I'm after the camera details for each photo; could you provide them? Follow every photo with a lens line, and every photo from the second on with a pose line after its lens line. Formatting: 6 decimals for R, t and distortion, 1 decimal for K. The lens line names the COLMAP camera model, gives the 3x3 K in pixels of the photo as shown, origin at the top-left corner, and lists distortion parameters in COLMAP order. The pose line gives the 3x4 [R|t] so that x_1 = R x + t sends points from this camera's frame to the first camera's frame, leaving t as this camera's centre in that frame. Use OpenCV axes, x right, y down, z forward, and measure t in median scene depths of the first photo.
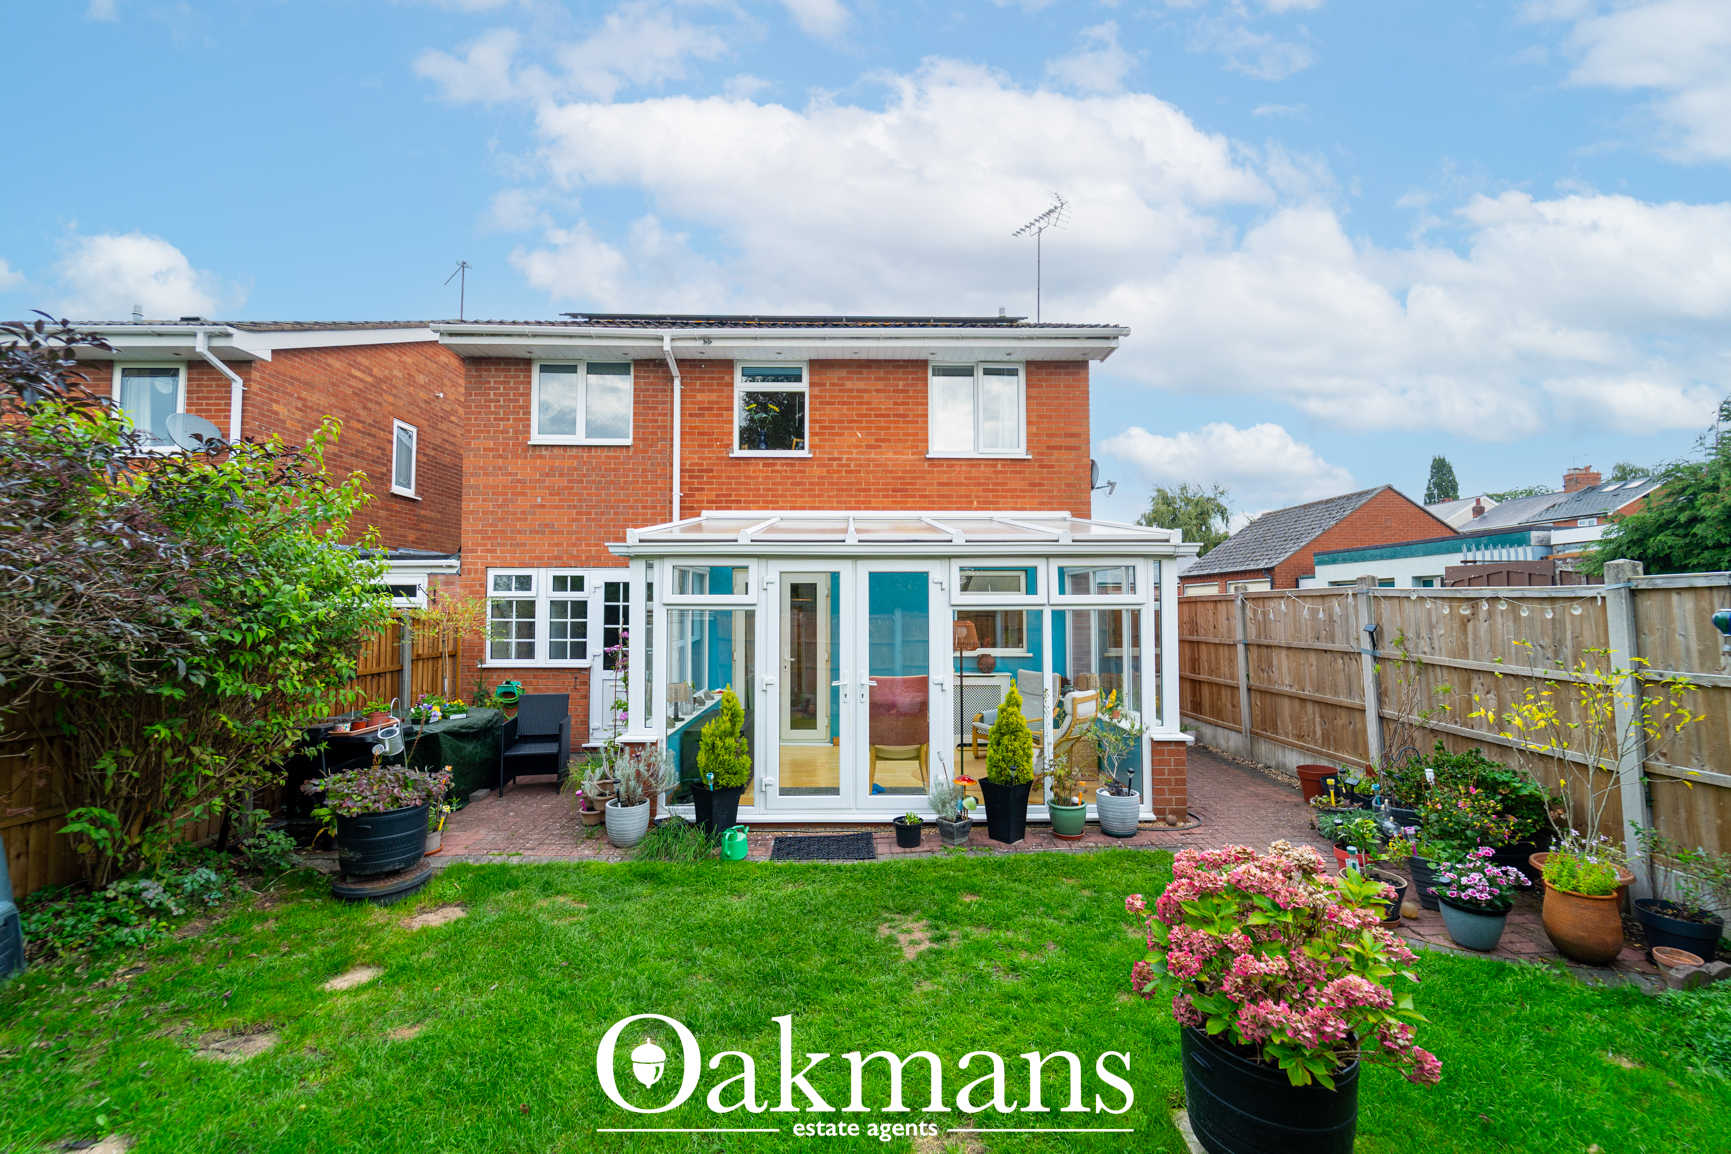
lens RADIAL K [[700.9, 0, 865.5], [0, 700.9, 577.0], [0, 0, 1]] dist [-0.001257, -0.000210]
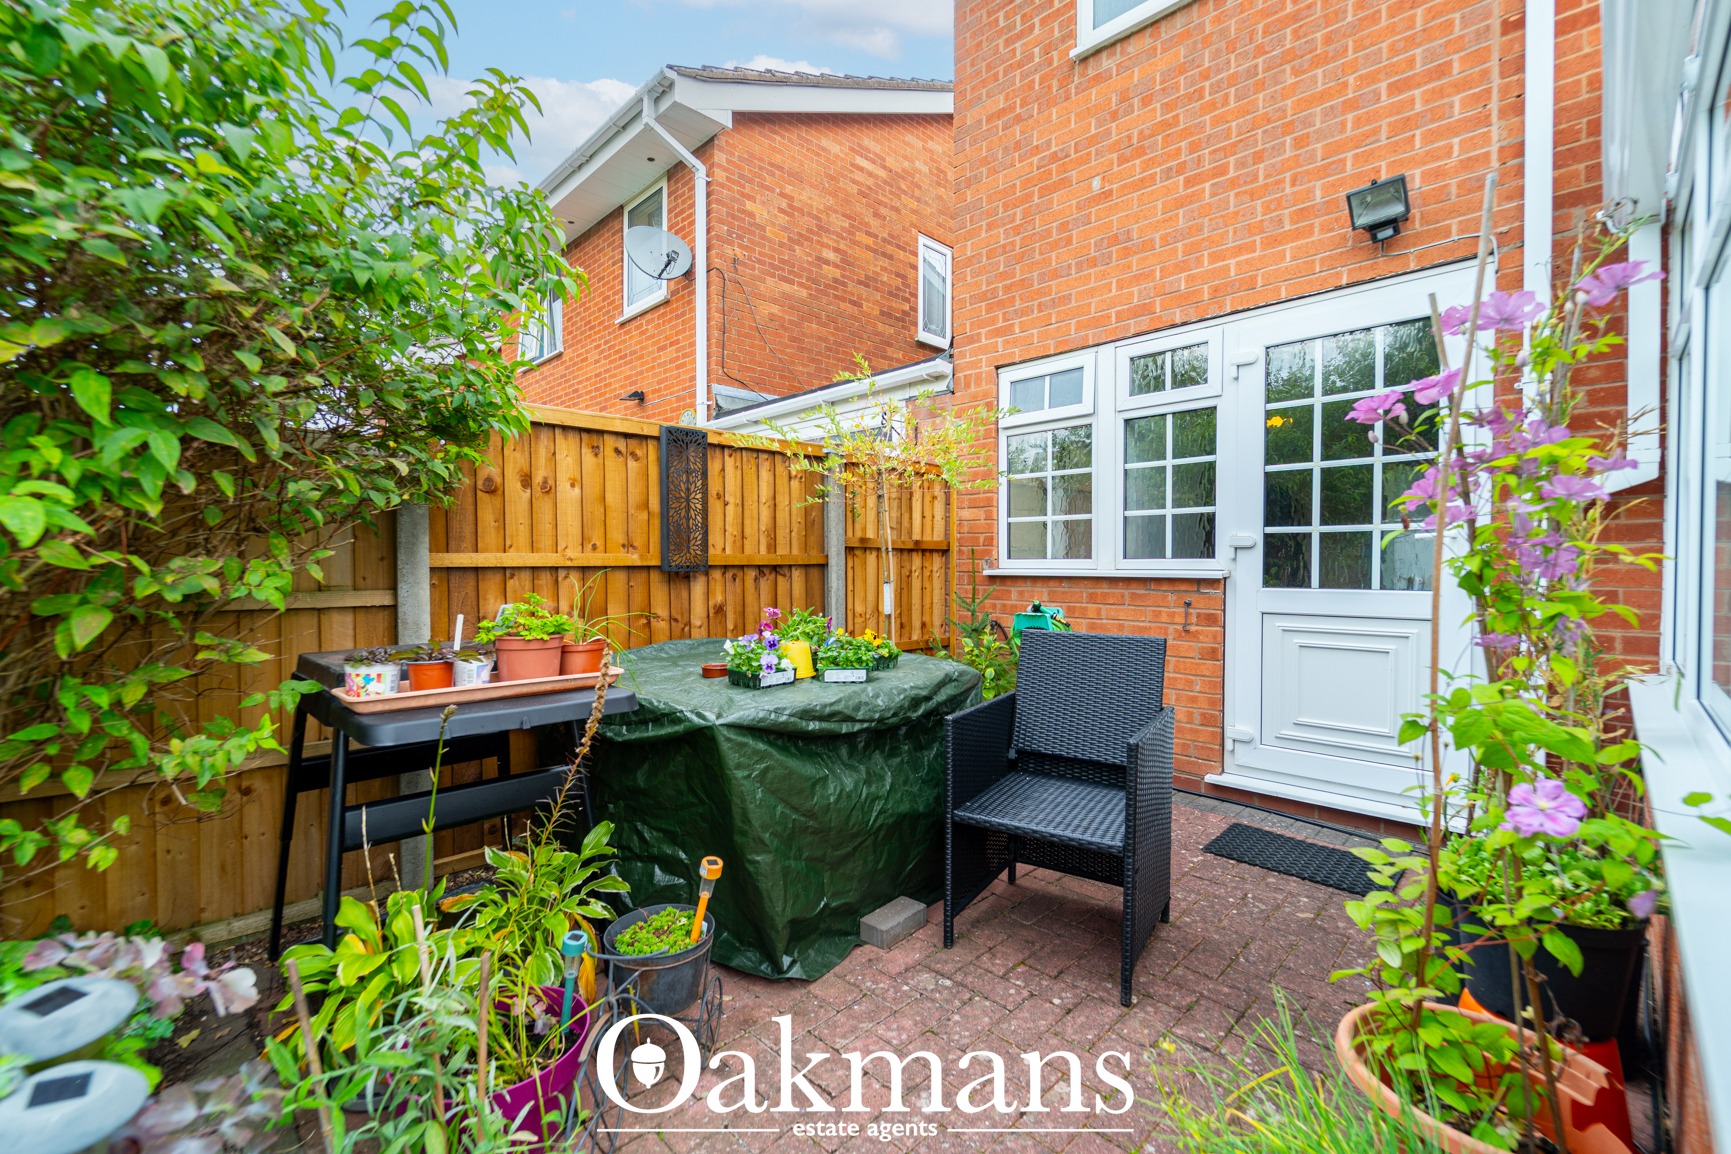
lens RADIAL K [[725.6, 0, 857.0], [0, 725.6, 581.0], [0, 0, 1]] dist [-0.000336, -0.000142]
pose [[0.684074, 0.016398, -0.729228, -0.244481], [0.033087, 0.998021, 0.053482, 0.103168], [0.728661, -0.060714, 0.682178, 0.588897]]
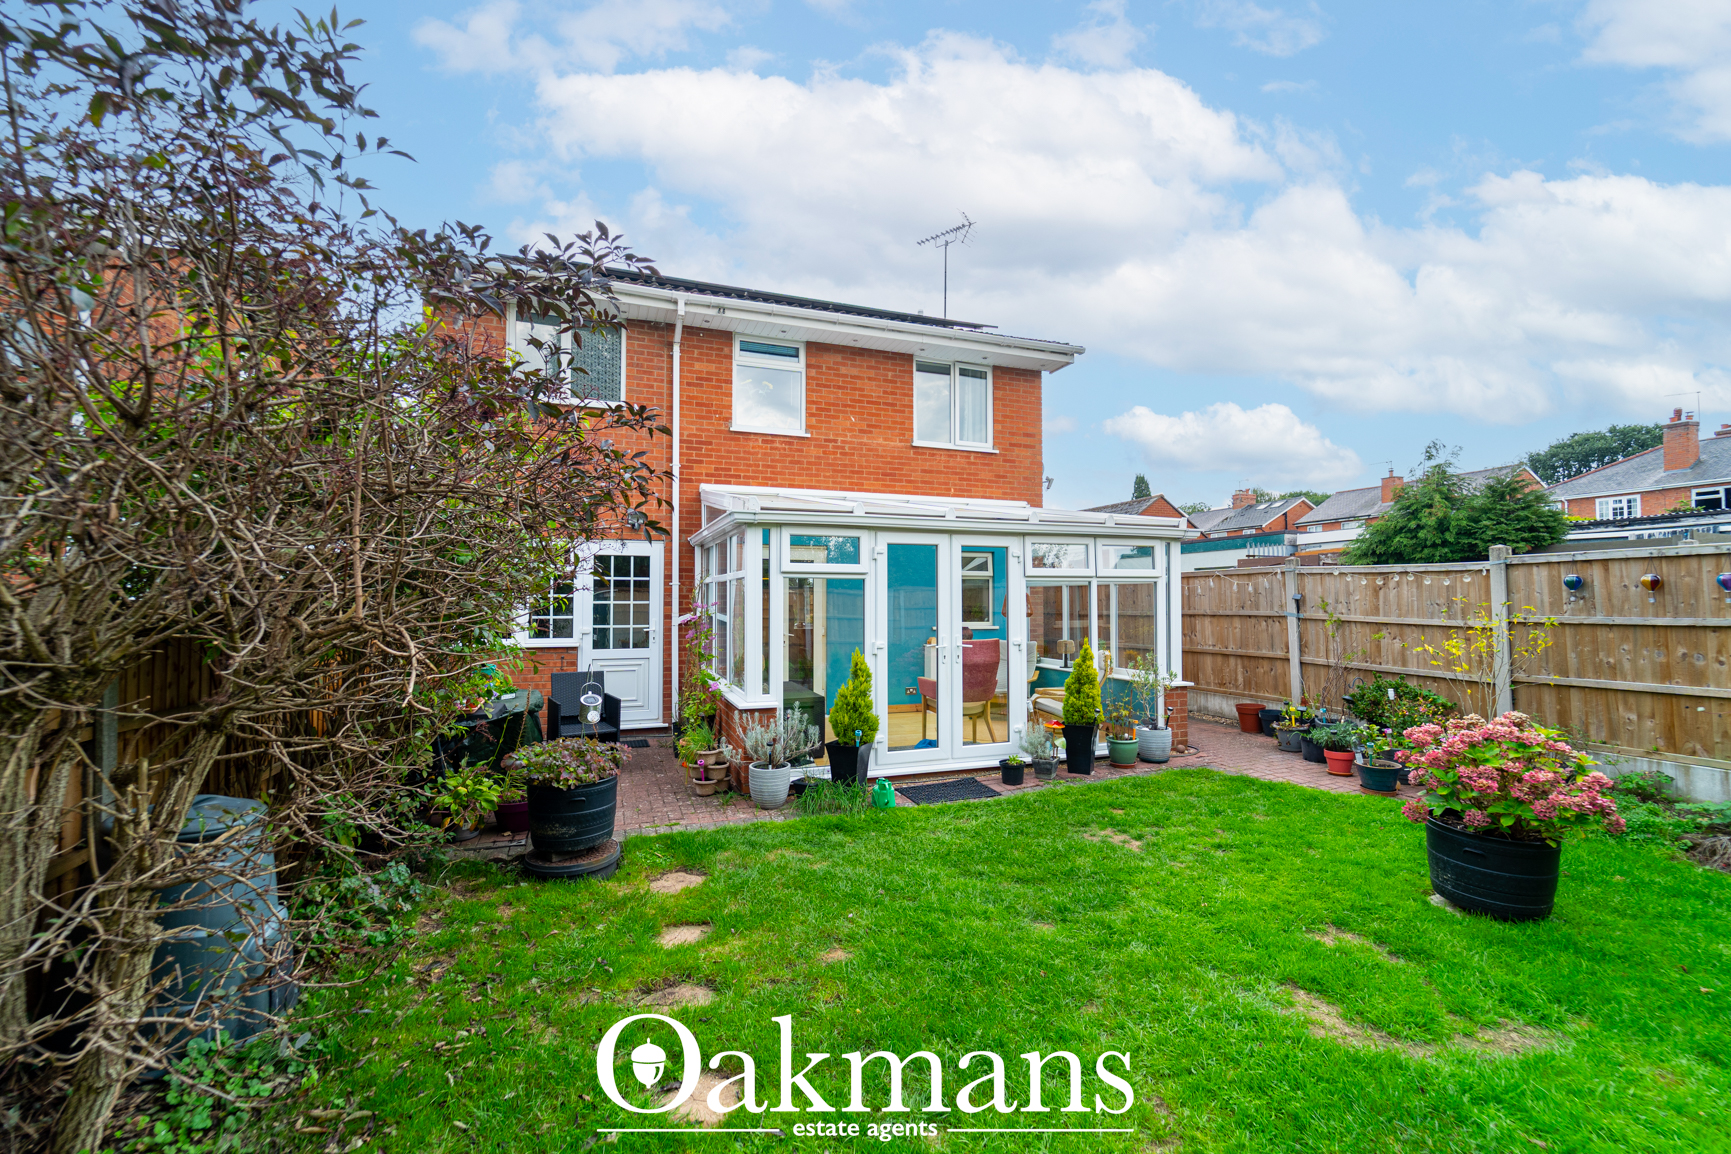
lens RADIAL K [[709.3, 0, 858.2], [0, 709.3, 581.2], [0, 0, 1]] dist [-0.000084, -0.000348]
pose [[0.944811, 0.009213, 0.327487, -0.356256], [-0.014202, 0.999817, 0.012844, 0.025526], [-0.327309, -0.016786, 0.944768, -0.005508]]
